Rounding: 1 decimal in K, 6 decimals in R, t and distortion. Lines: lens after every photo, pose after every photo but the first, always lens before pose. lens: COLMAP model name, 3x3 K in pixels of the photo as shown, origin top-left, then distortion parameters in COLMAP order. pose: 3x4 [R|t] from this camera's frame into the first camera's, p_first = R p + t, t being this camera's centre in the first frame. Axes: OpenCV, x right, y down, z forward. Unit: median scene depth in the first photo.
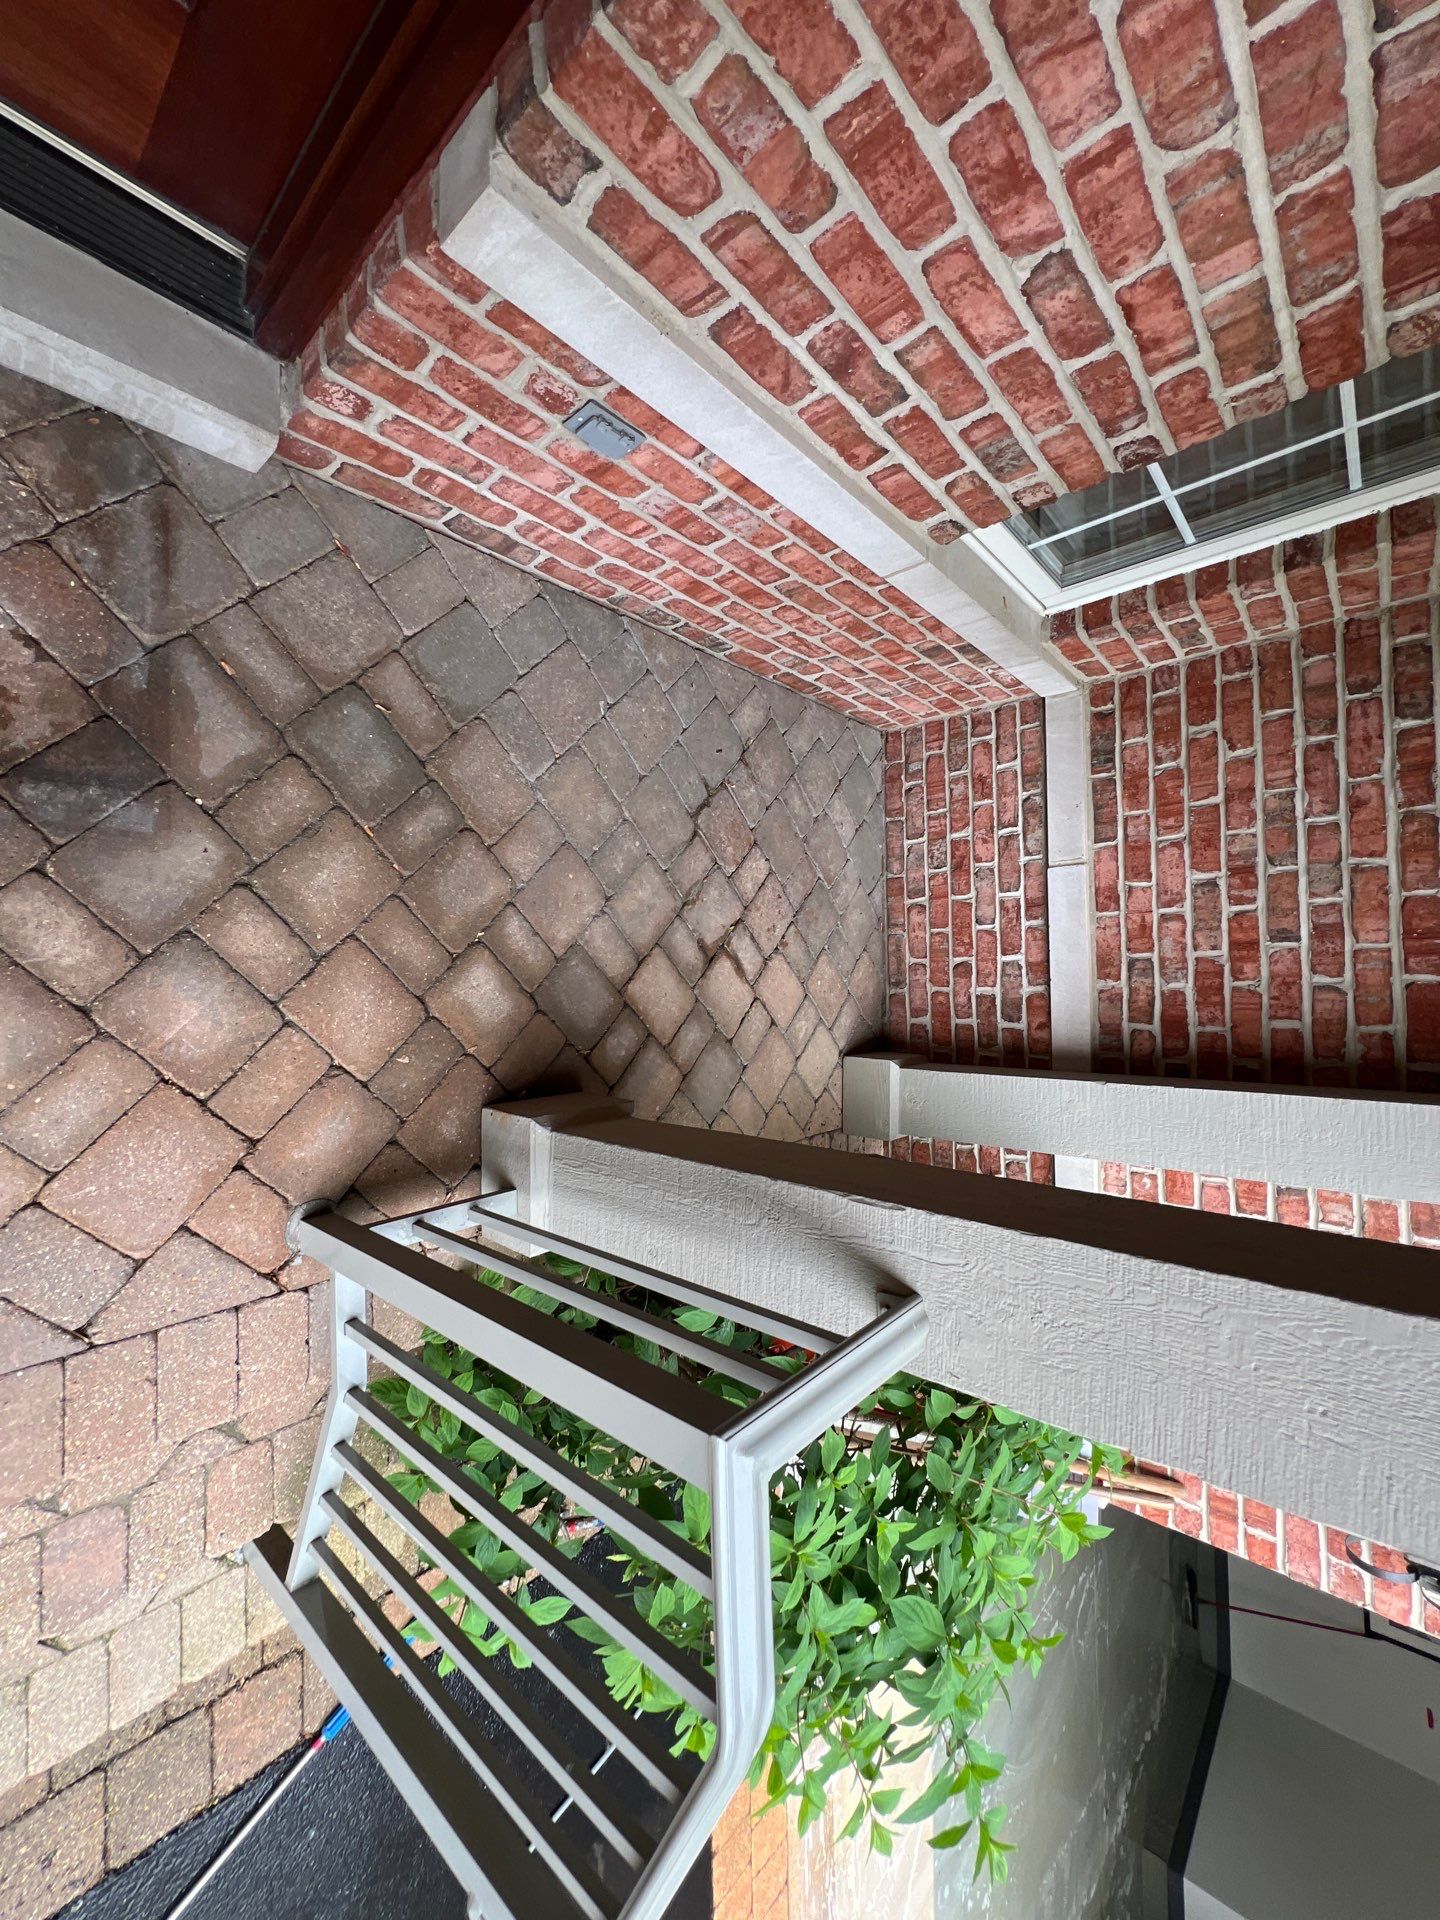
lens RADIAL K [[766.1, 0, 703.5], [0, 766.1, 960.5], [0, 0, 1]] dist [-0.000553, -0.000299]
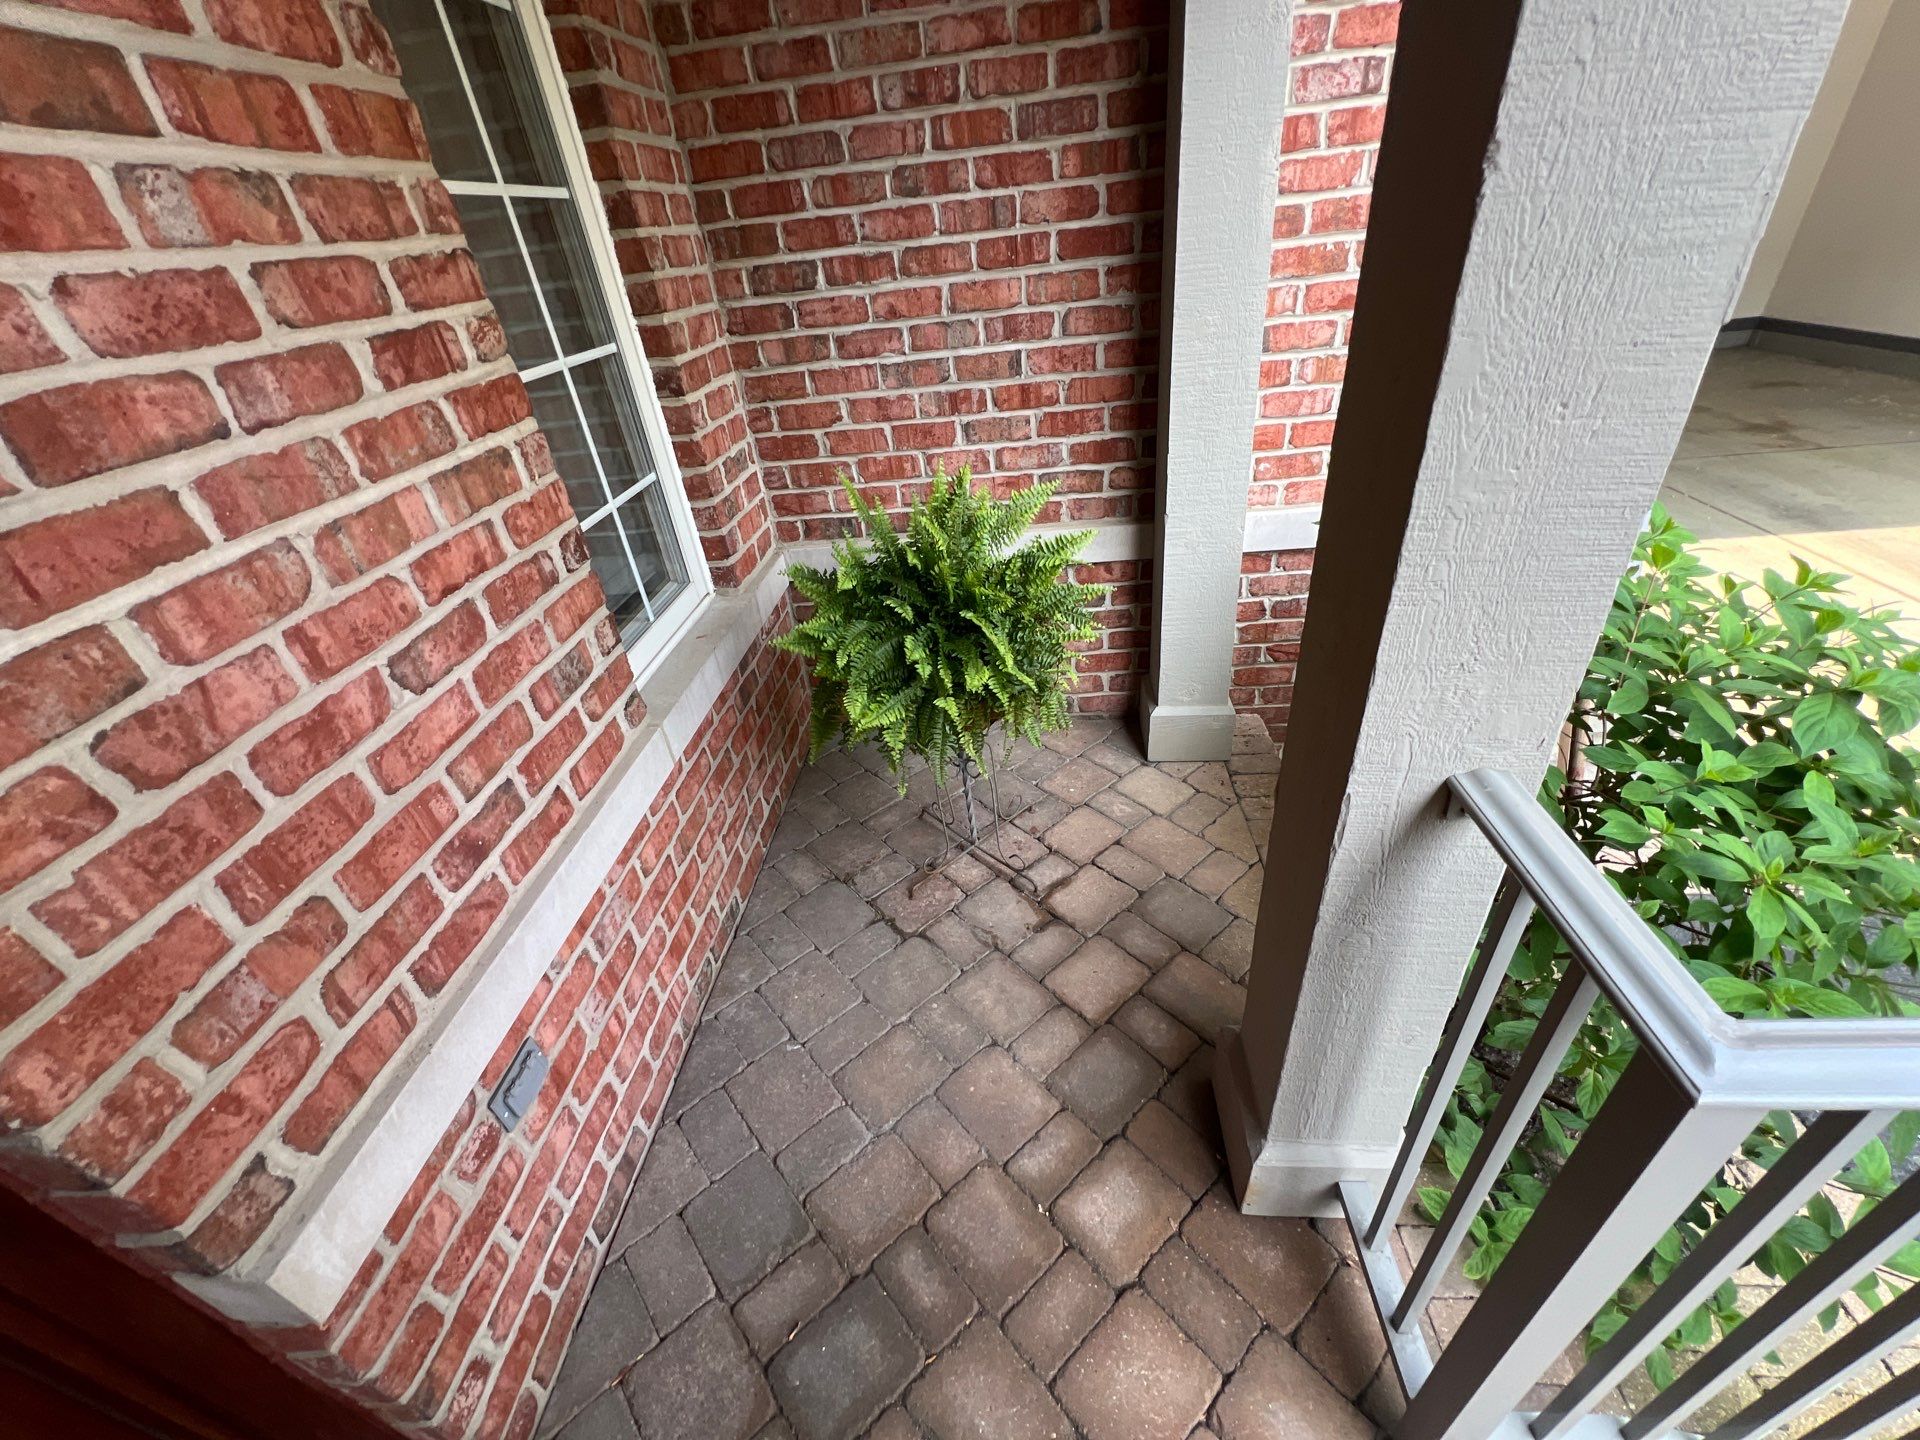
lens RADIAL K [[766.1, 0, 957.6], [0, 766.1, 723.6], [0, 0, 1]] dist [-0.000553, -0.000299]
pose [[-0.013408, -0.989148, 0.146307, 0.152672], [0.995115, -0.027513, -0.094810, -0.033461], [0.097807, 0.144321, 0.984685, 0.033381]]
